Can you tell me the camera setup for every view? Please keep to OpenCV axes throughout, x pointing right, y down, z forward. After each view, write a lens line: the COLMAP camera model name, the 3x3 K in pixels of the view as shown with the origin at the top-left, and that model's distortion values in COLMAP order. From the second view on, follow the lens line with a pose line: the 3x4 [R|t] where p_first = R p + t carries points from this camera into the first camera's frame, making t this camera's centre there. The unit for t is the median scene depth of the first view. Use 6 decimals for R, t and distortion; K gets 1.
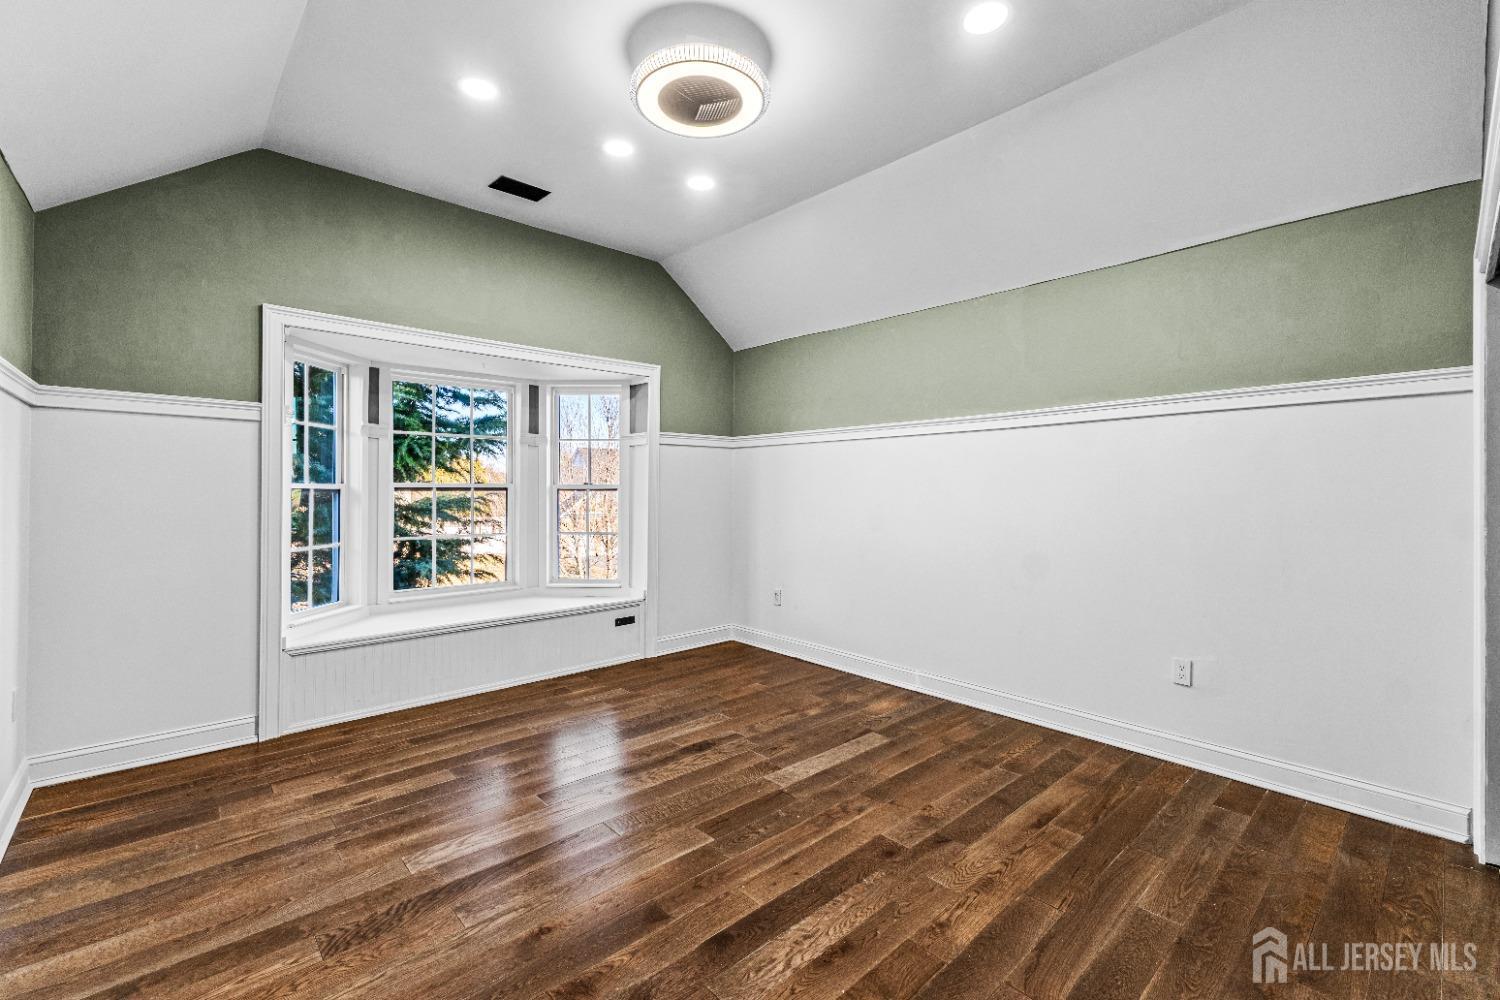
lens RADIAL K [[646.3, 0, 750.0], [0, 646.3, 500.0], [0, 0, 1]] dist [0.000959, 0.000123]
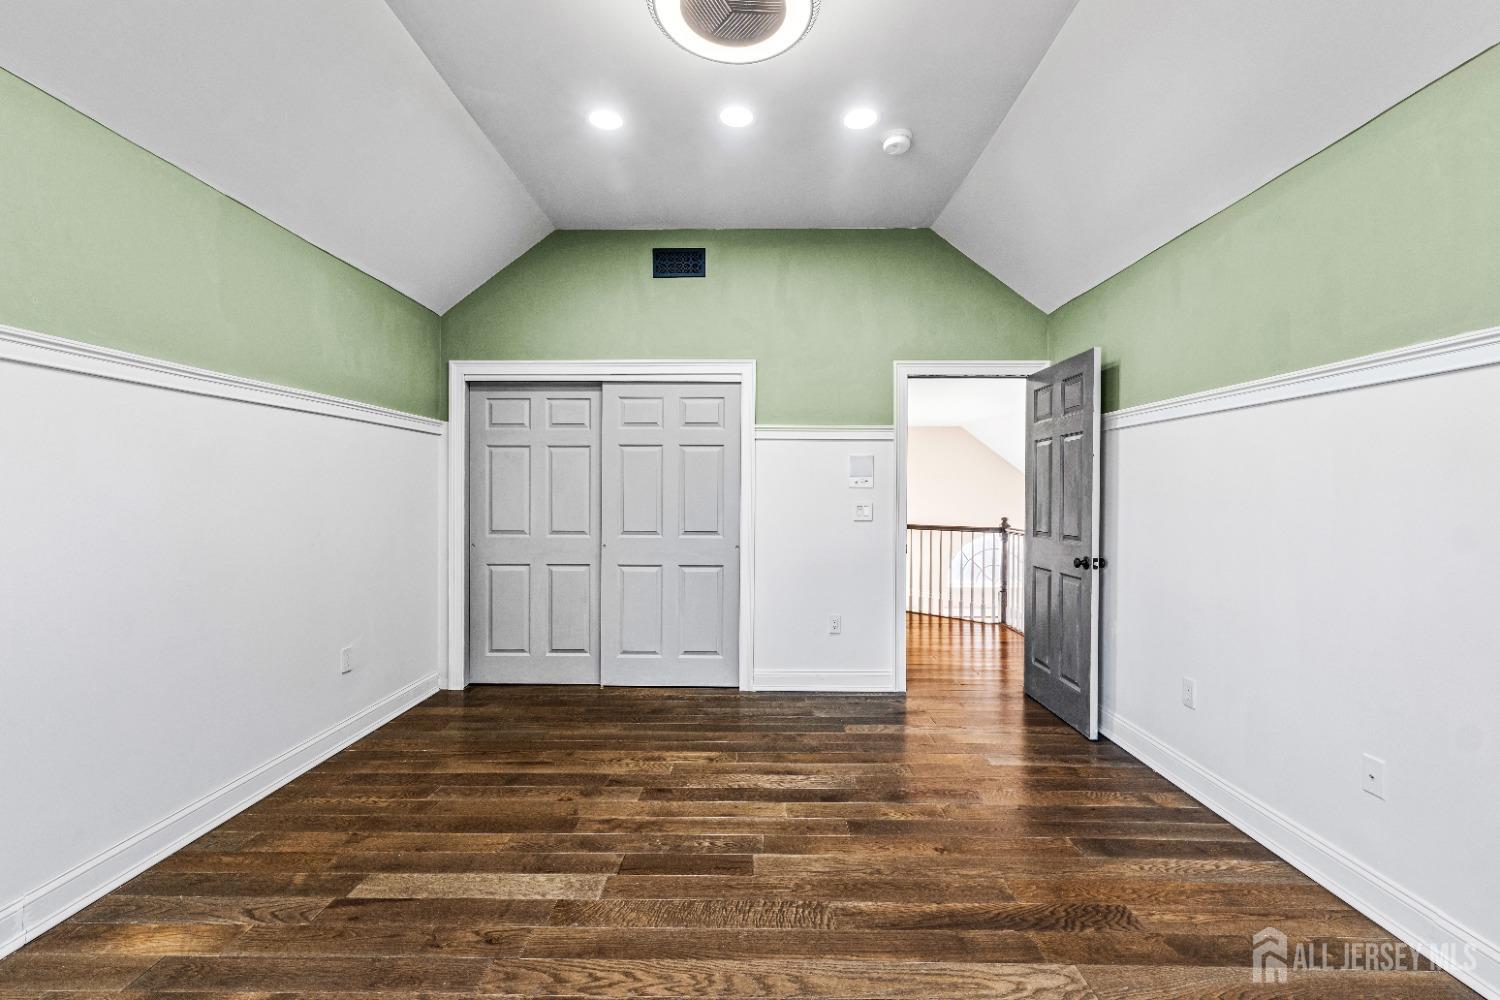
lens RADIAL K [[646.3, 0, 750.0], [0, 646.3, 500.0], [0, 0, 1]] dist [0.000959, 0.000123]
pose [[-0.739473, -0.016546, 0.672983, -0.645367], [0.000581, 0.999682, 0.025216, -0.028229], [-0.673186, 0.019038, -0.739228, 1.588792]]
